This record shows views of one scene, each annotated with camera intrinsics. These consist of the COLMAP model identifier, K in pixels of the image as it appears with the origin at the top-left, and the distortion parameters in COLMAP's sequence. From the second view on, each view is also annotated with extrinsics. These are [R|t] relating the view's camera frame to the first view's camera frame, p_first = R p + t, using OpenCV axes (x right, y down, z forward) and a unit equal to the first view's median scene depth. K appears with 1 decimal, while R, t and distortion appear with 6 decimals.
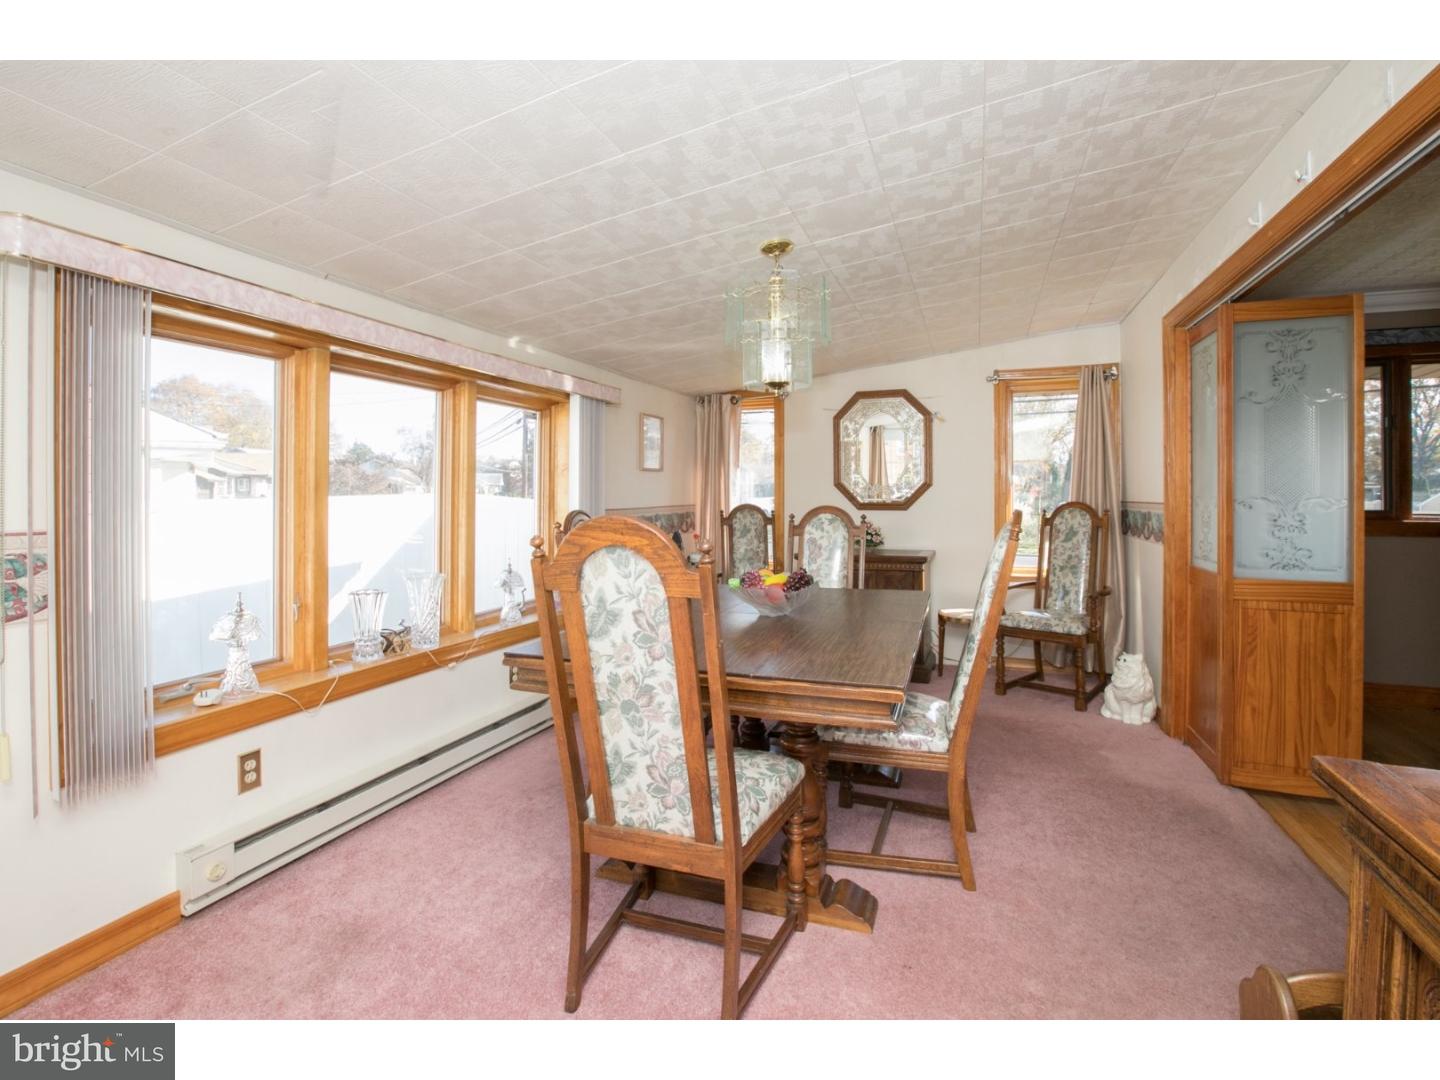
lens RADIAL K [[697.7, 0, 721.0], [0, 697.7, 529.4], [0, 0, 1]] dist [-0.021140, 0.000941]
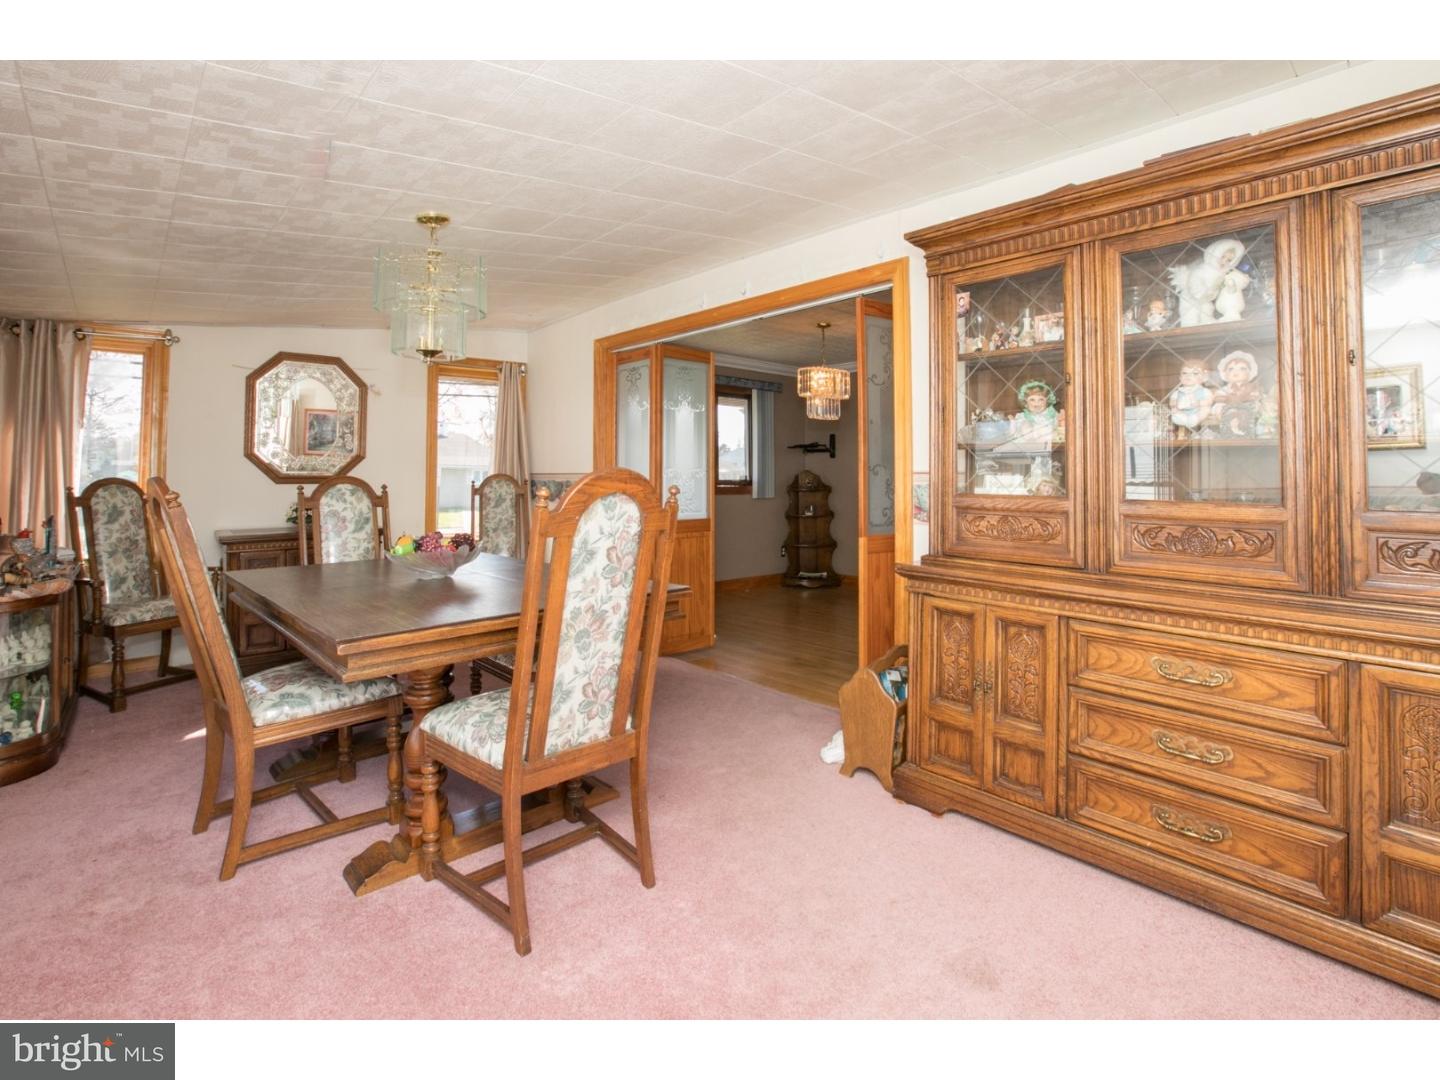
lens RADIAL K [[689.3, 0, 749.8], [0, 689.3, 491.8], [0, 0, 1]] dist [-0.002743, -0.000478]
pose [[0.445835, -0.019595, 0.894901, -0.438915], [0.044767, 0.998997, -0.000428, 0.012720], [-0.893995, 0.040253, 0.446265, 0.098223]]
